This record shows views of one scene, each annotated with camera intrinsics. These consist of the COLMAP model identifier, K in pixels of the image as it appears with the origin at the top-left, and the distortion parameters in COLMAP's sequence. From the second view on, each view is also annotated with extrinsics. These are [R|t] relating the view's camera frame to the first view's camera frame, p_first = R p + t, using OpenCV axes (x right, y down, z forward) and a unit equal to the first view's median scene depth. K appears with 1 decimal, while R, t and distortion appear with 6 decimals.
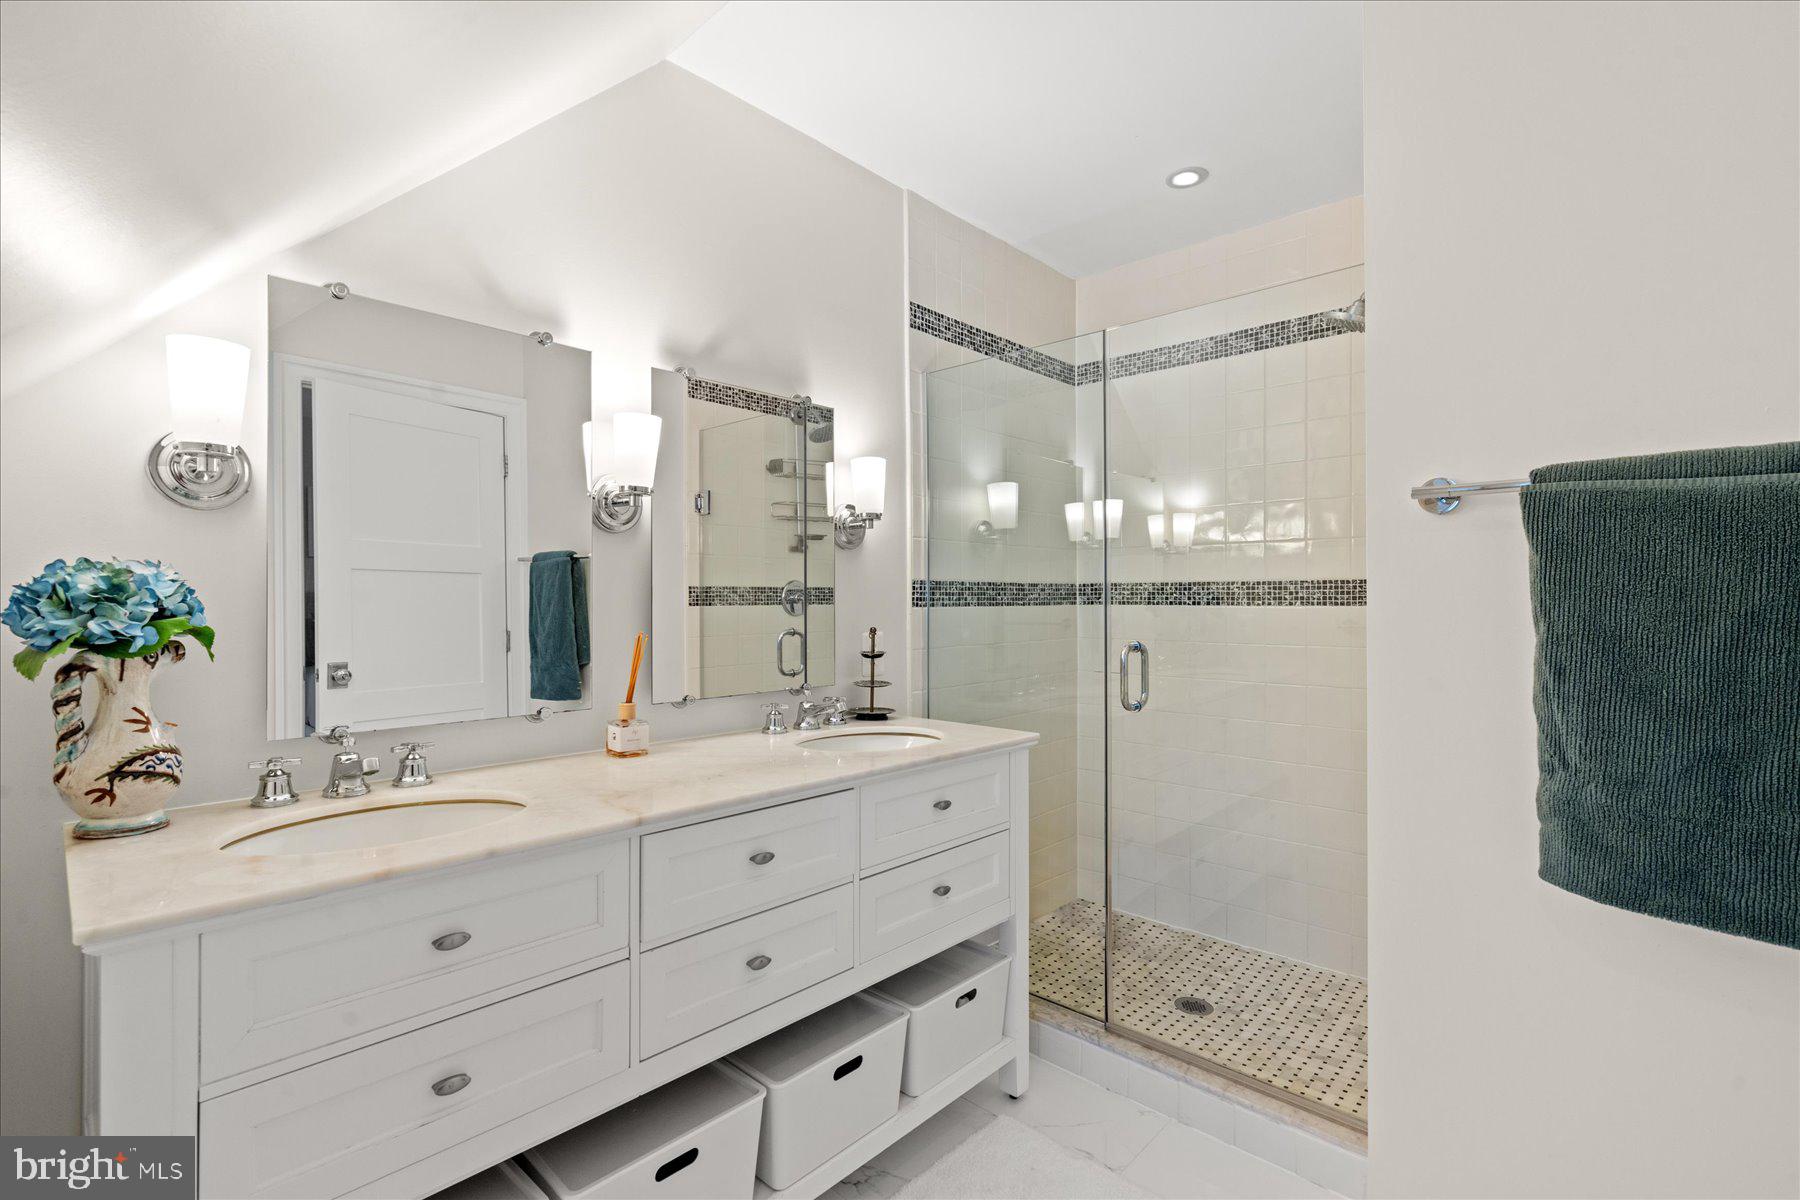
lens RADIAL K [[821.8, 0, 891.6], [0, 821.8, 595.9], [0, 0, 1]] dist [0.000621, 0.000161]
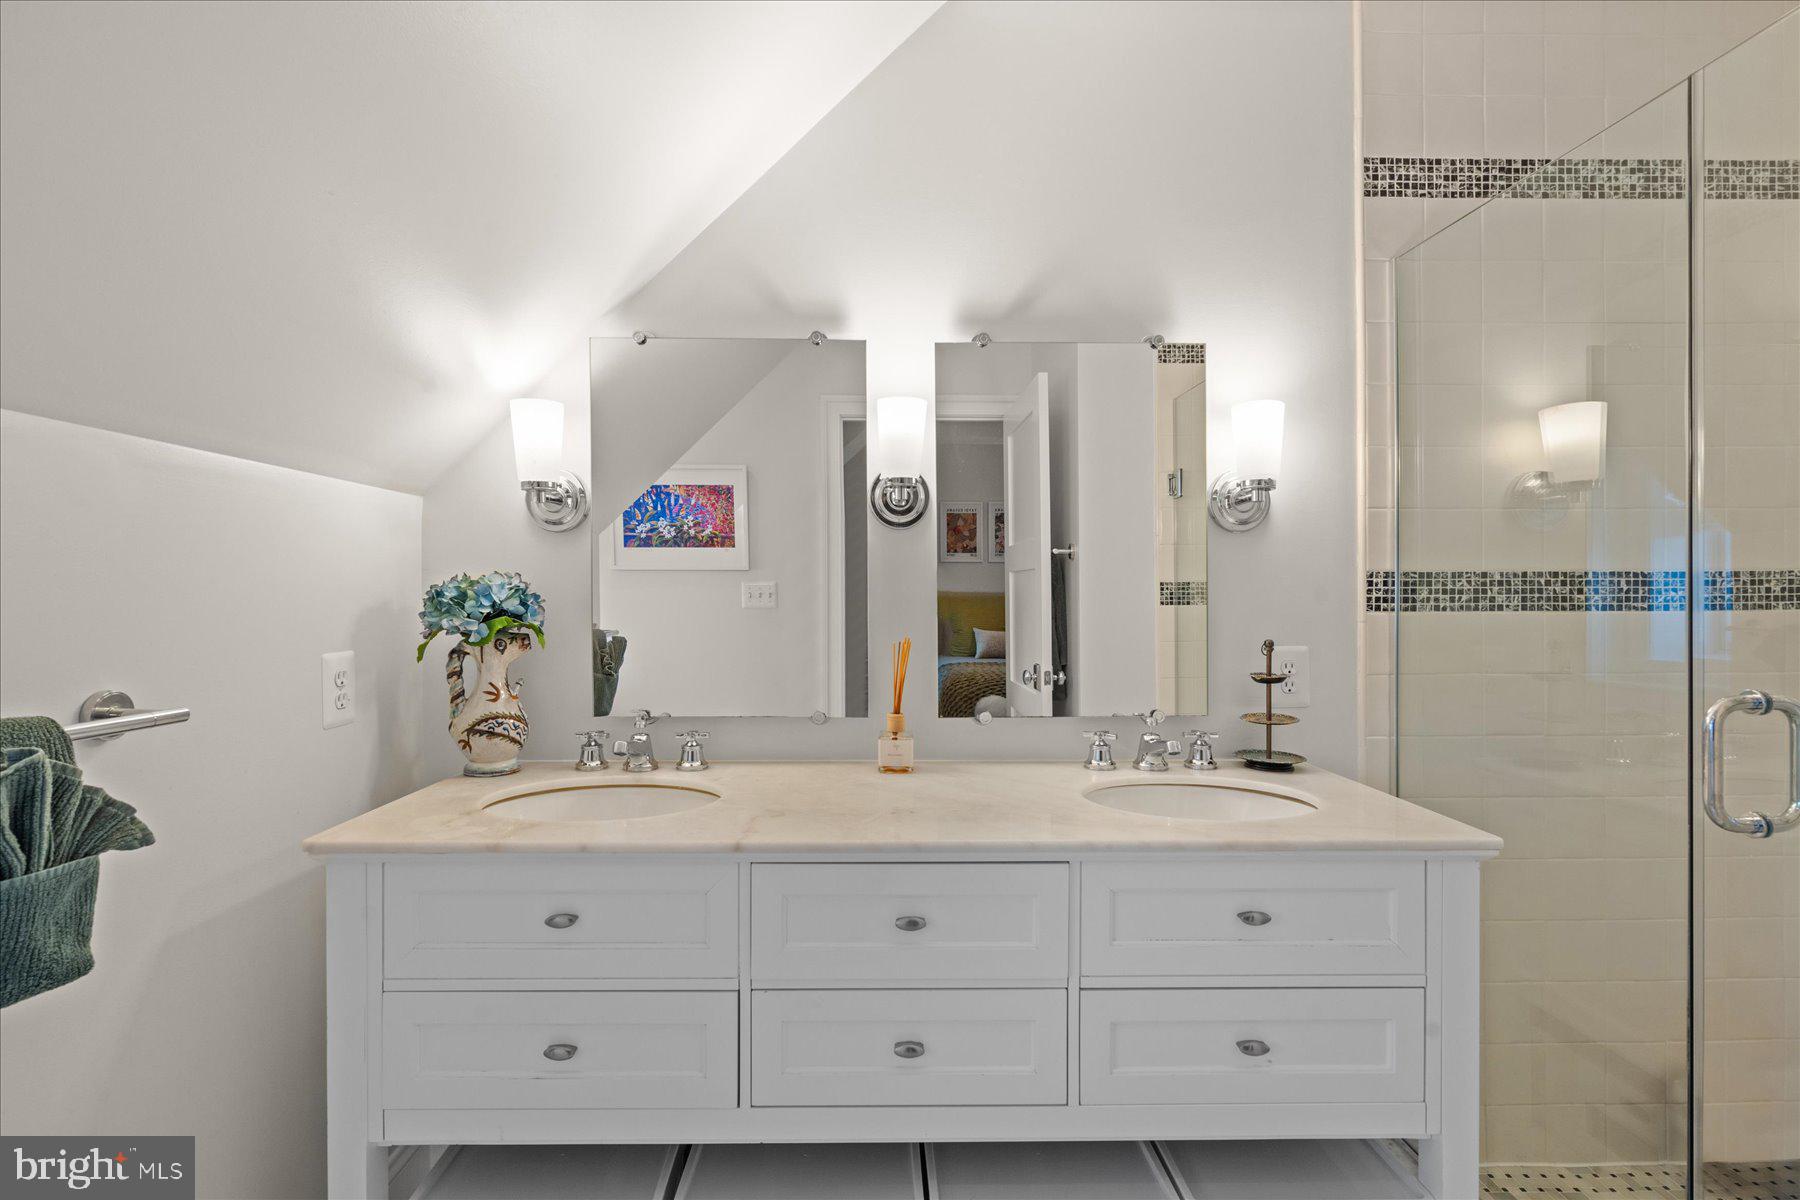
lens RADIAL K [[836.6, 0, 900.0], [0, 836.6, 600.0], [0, 0, 1]] dist [-0.002120, 0.000255]
pose [[0.697818, 0.004440, -0.716261, 0.303514], [0.005166, 0.999924, 0.011232, -0.006944], [0.716256, -0.011538, 0.697742, 0.299326]]
